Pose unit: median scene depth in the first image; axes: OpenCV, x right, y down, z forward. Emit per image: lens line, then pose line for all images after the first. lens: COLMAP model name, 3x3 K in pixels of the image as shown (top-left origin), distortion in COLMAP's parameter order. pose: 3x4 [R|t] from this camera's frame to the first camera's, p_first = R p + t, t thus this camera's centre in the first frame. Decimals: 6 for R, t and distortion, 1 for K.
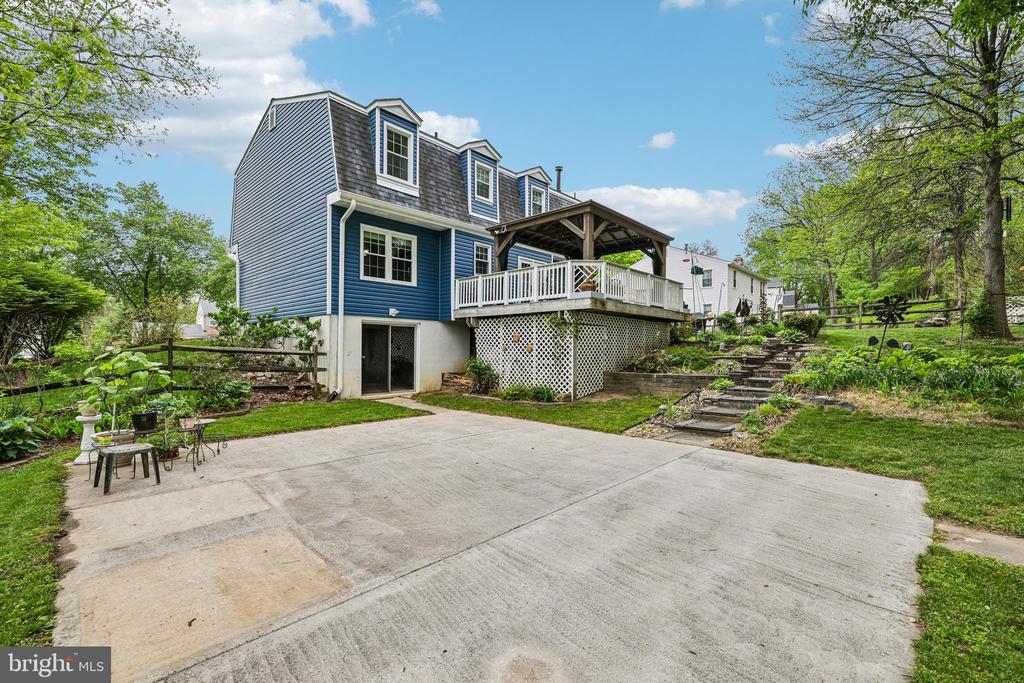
lens RADIAL K [[432.1, 0, 506.8], [0, 432.1, 350.9], [0, 0, 1]] dist [0.002544, -0.000242]
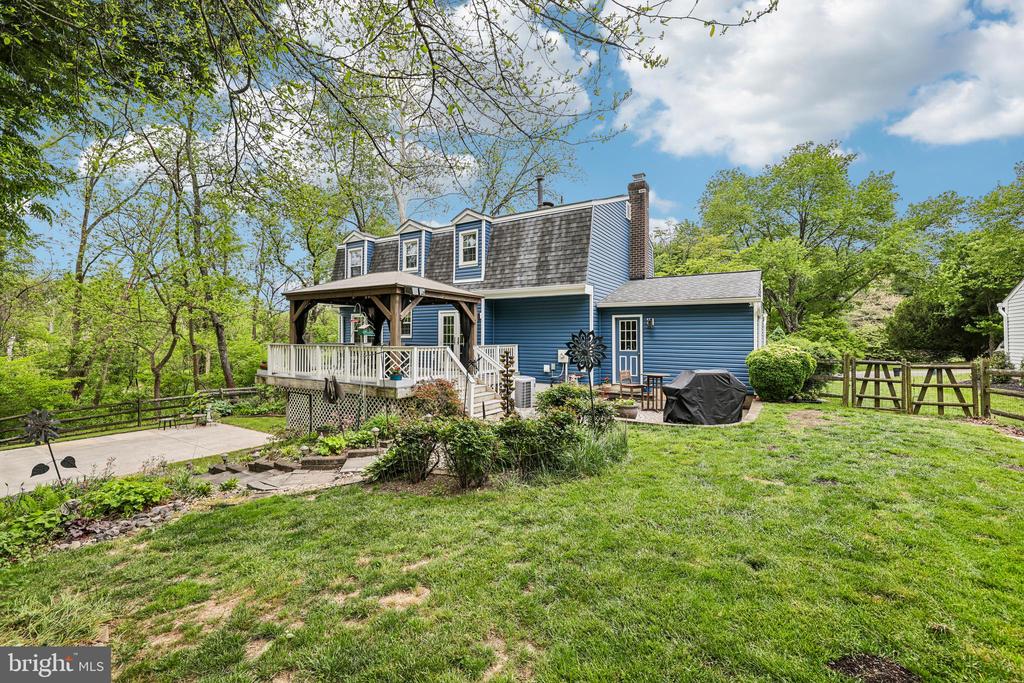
lens RADIAL K [[432.1, 0, 511.8], [0, 432.1, 338.2], [0, 0, 1]] dist [0.002544, -0.000242]
pose [[0.210829, -0.003181, -0.977518, 1.399278], [-0.006180, 0.999970, -0.004587, -0.198155], [0.977503, 0.007008, 0.210803, 1.249454]]
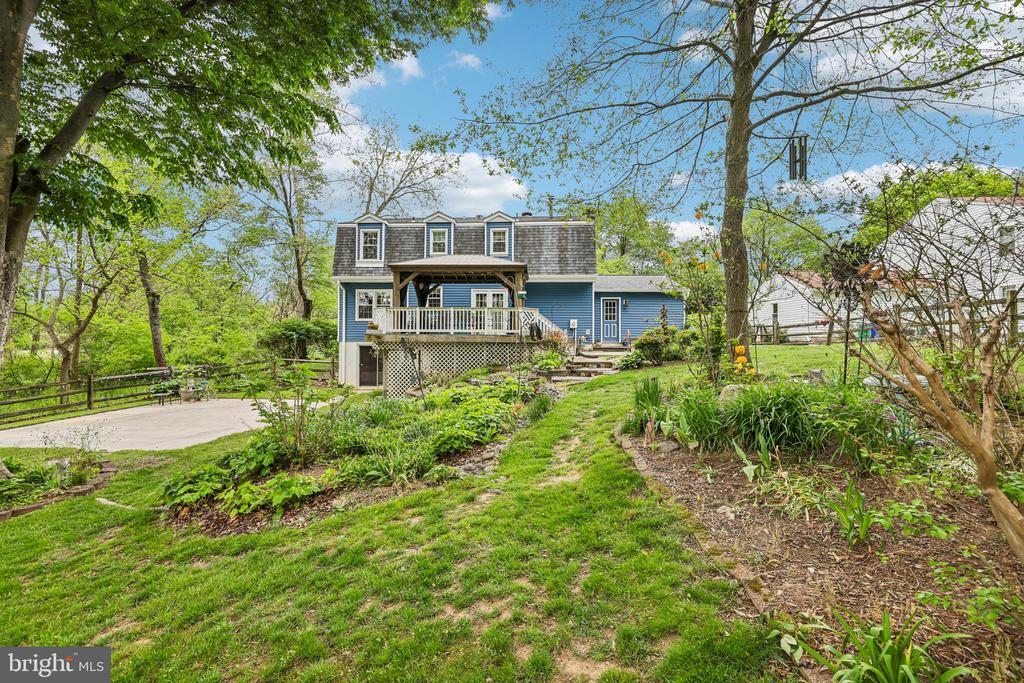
lens RADIAL K [[432.1, 0, 510.2], [0, 432.1, 337.3], [0, 0, 1]] dist [0.002544, -0.000242]
pose [[0.656656, -0.004569, -0.754177, 1.407435], [-0.004399, 0.999941, -0.009888, -0.083166], [0.754178, 0.009811, 0.656597, 0.316516]]
